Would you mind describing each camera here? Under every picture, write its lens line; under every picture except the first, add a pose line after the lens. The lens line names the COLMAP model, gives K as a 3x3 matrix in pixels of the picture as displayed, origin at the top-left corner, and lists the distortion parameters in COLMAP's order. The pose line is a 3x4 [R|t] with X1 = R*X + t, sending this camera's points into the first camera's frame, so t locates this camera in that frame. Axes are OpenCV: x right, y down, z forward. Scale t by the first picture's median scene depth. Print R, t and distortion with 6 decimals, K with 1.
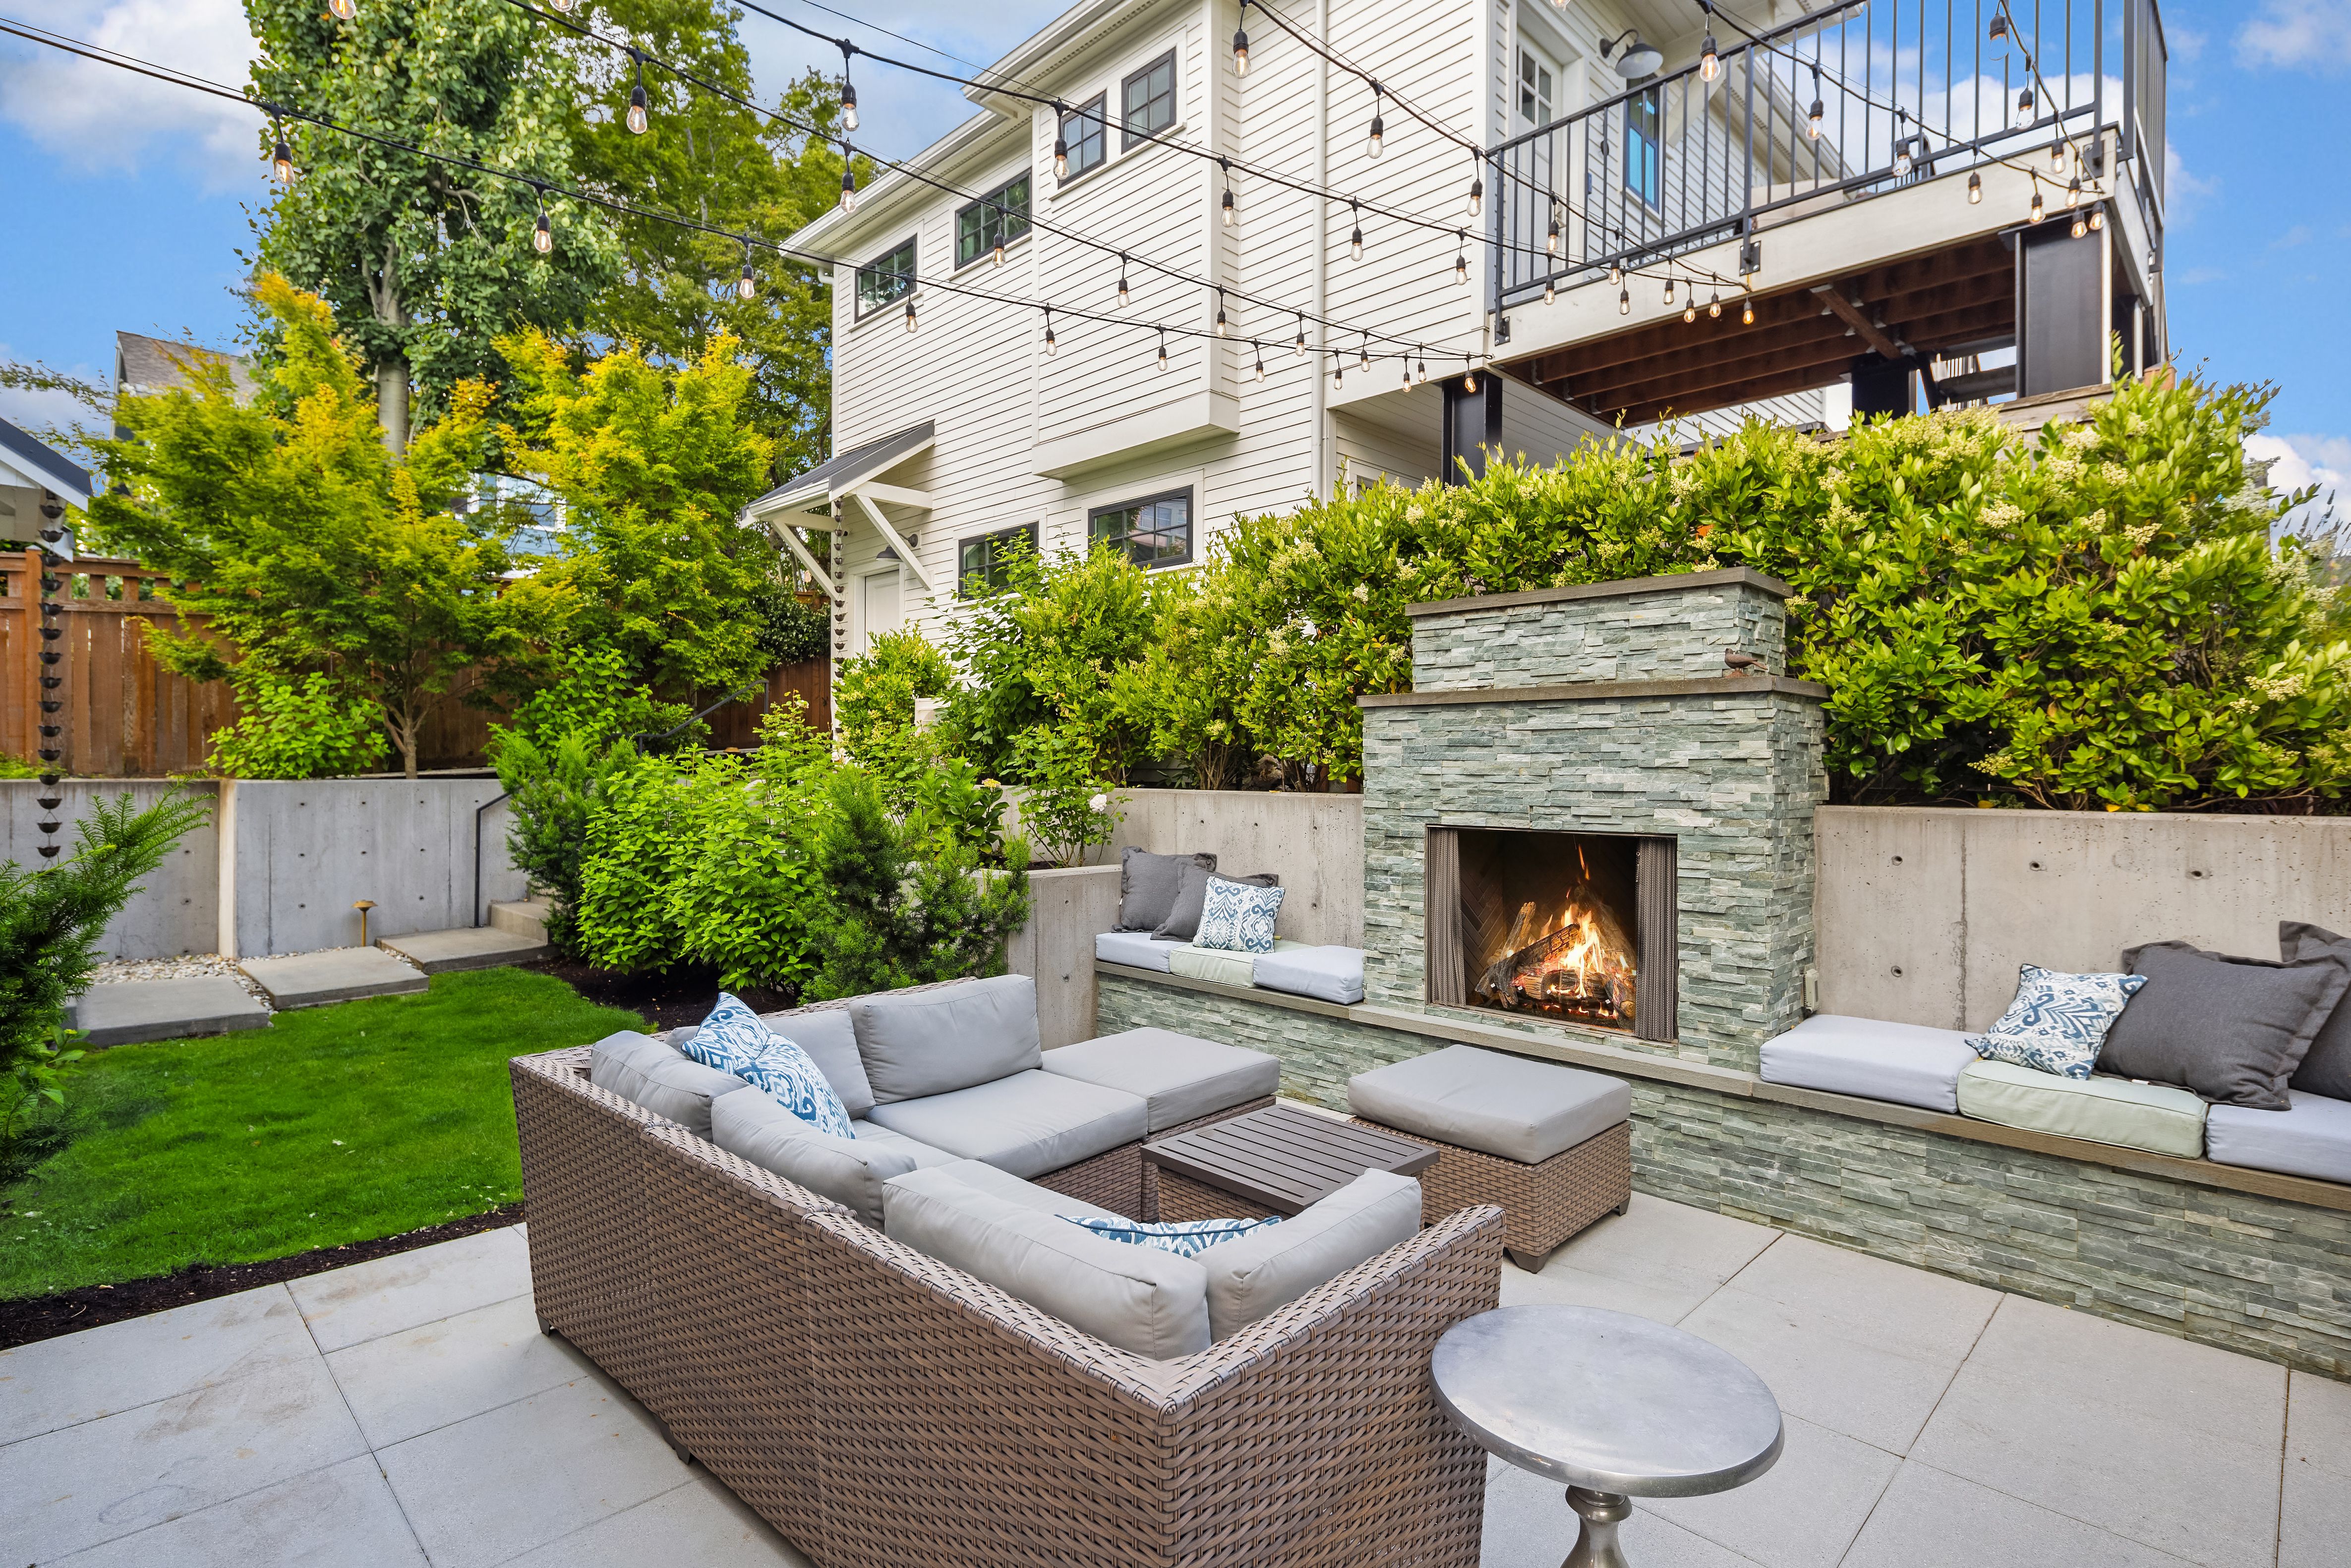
lens RADIAL K [[1138.1, 0, 1175.5], [0, 1138.1, 784.0], [0, 0, 1]] dist [0.001911, -0.006291]
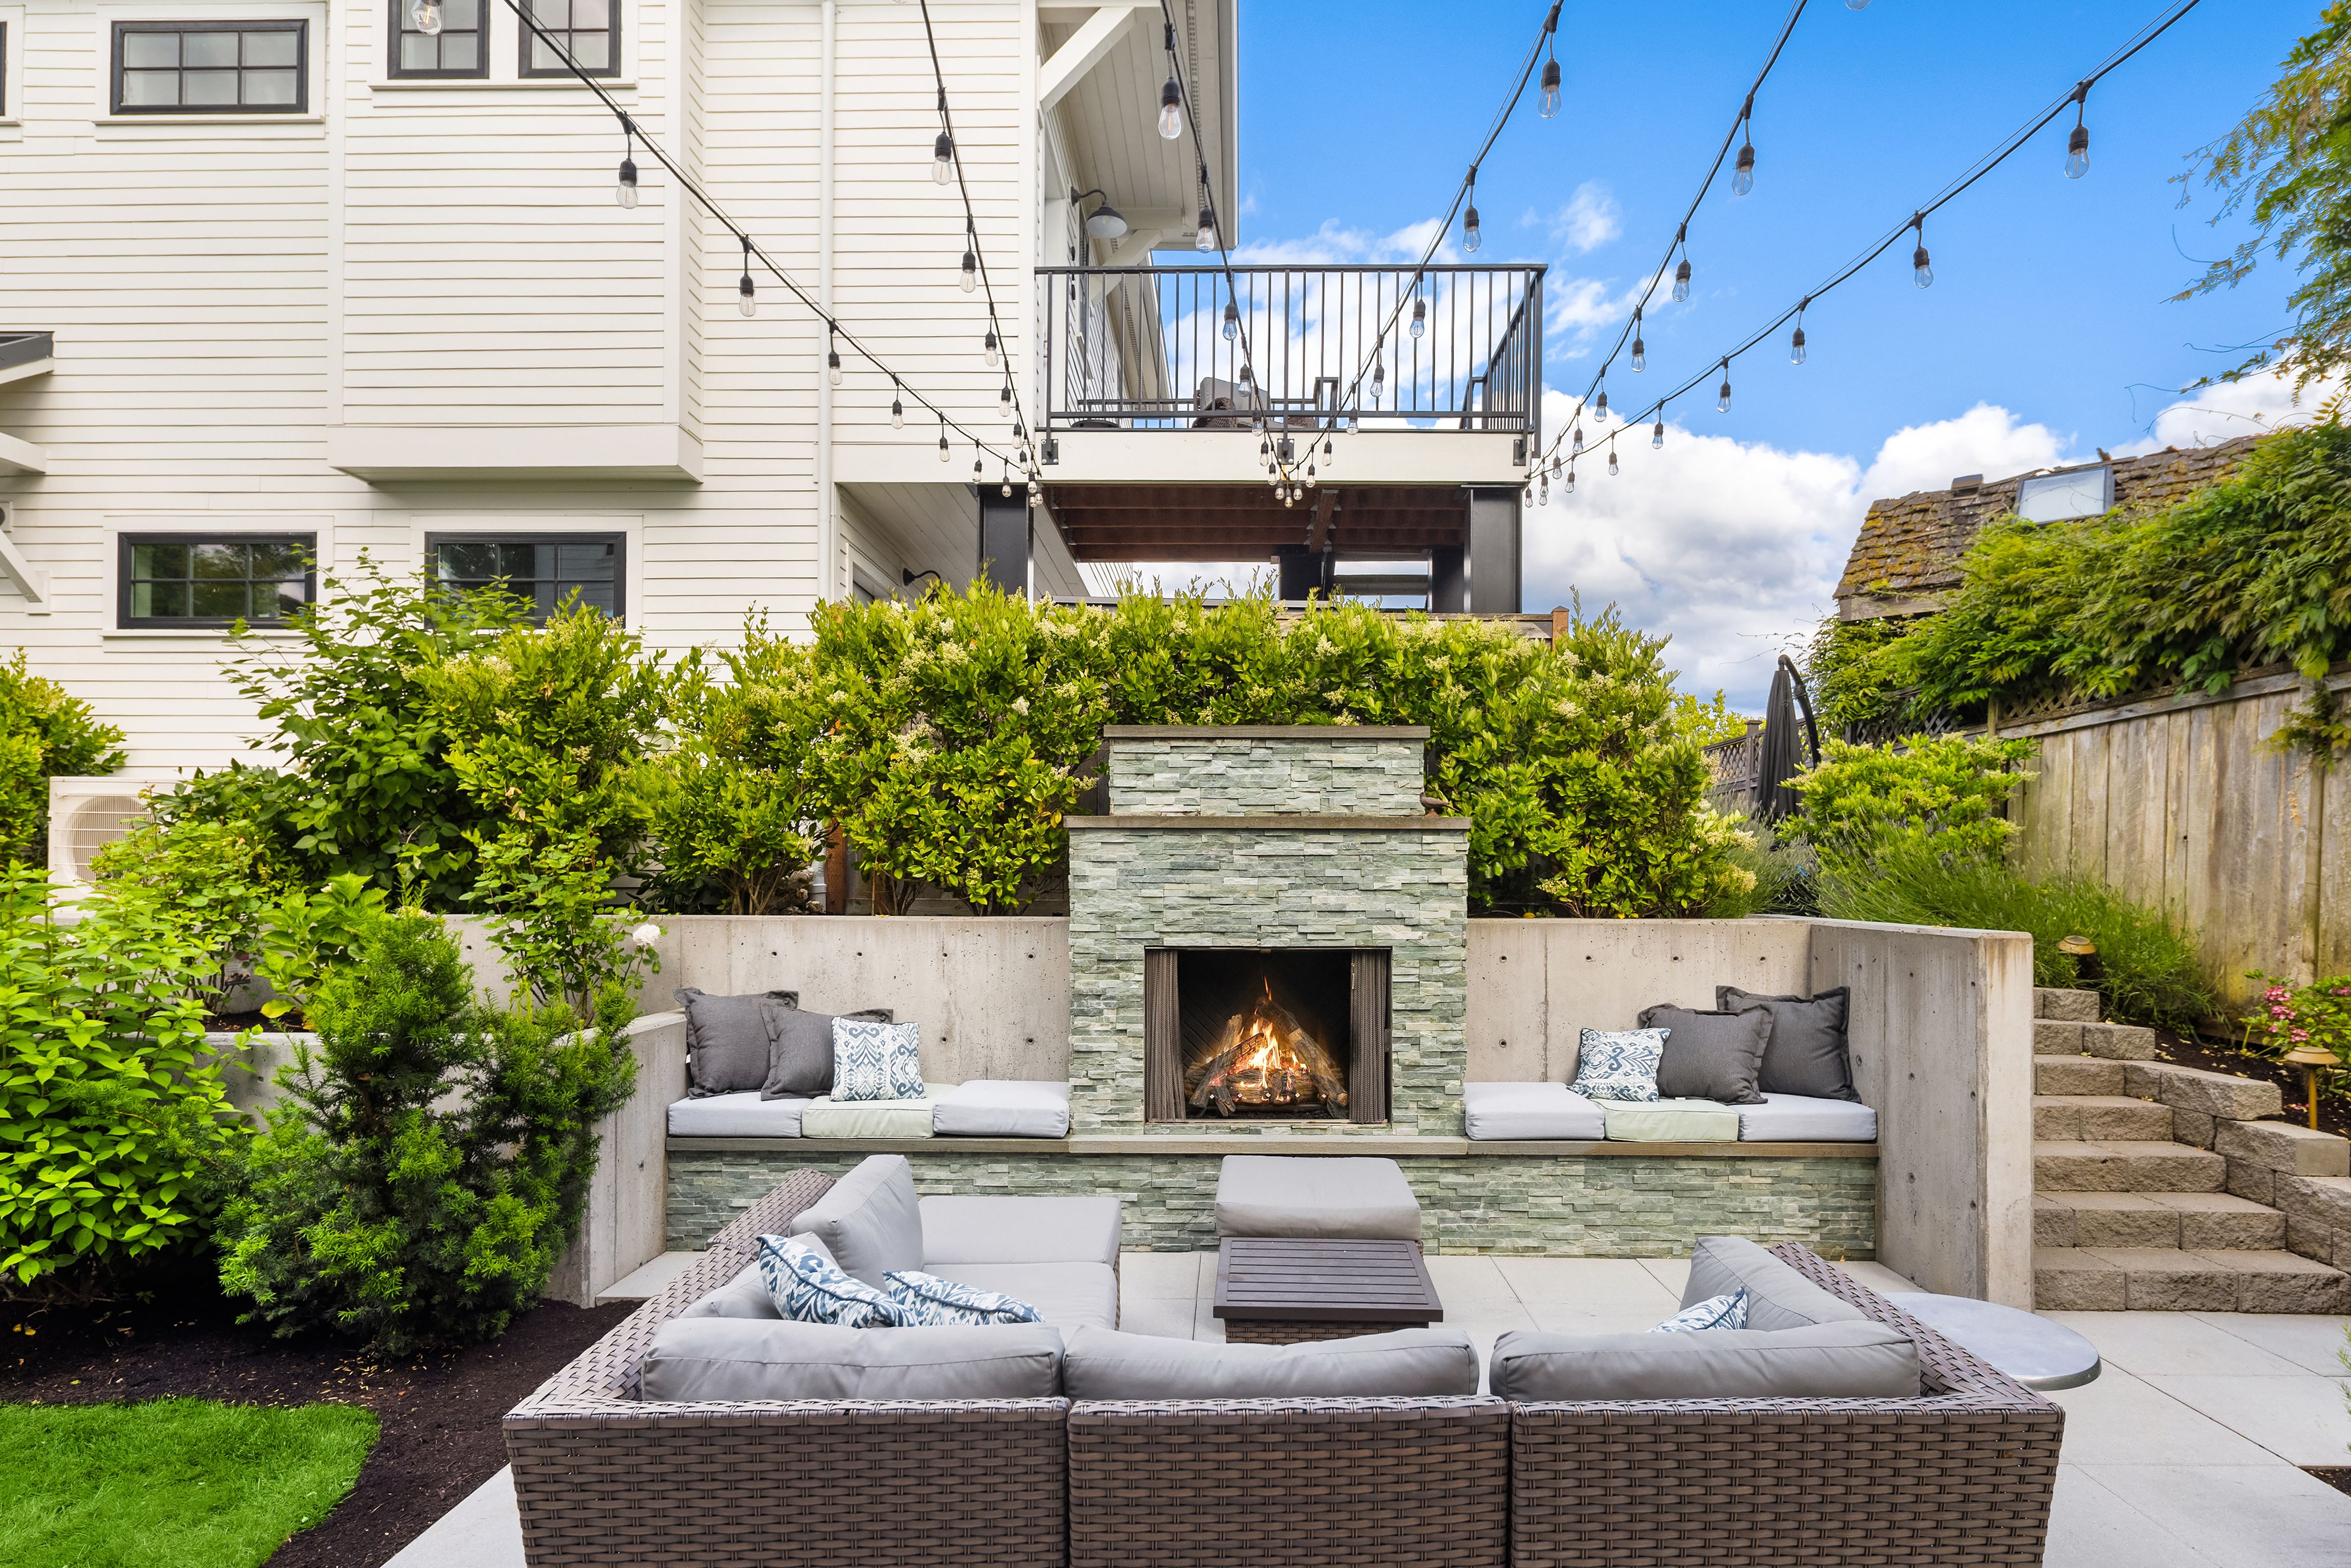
lens RADIAL K [[1210.6, 0, 1182.8], [0, 1210.6, 889.5], [0, 0, 1]] dist [-0.002184, -0.000214]
pose [[0.724136, -0.008947, 0.689599, -0.526770], [0.010516, 0.999943, 0.001931, -0.017668], [-0.689577, 0.005853, 0.724189, 0.210975]]
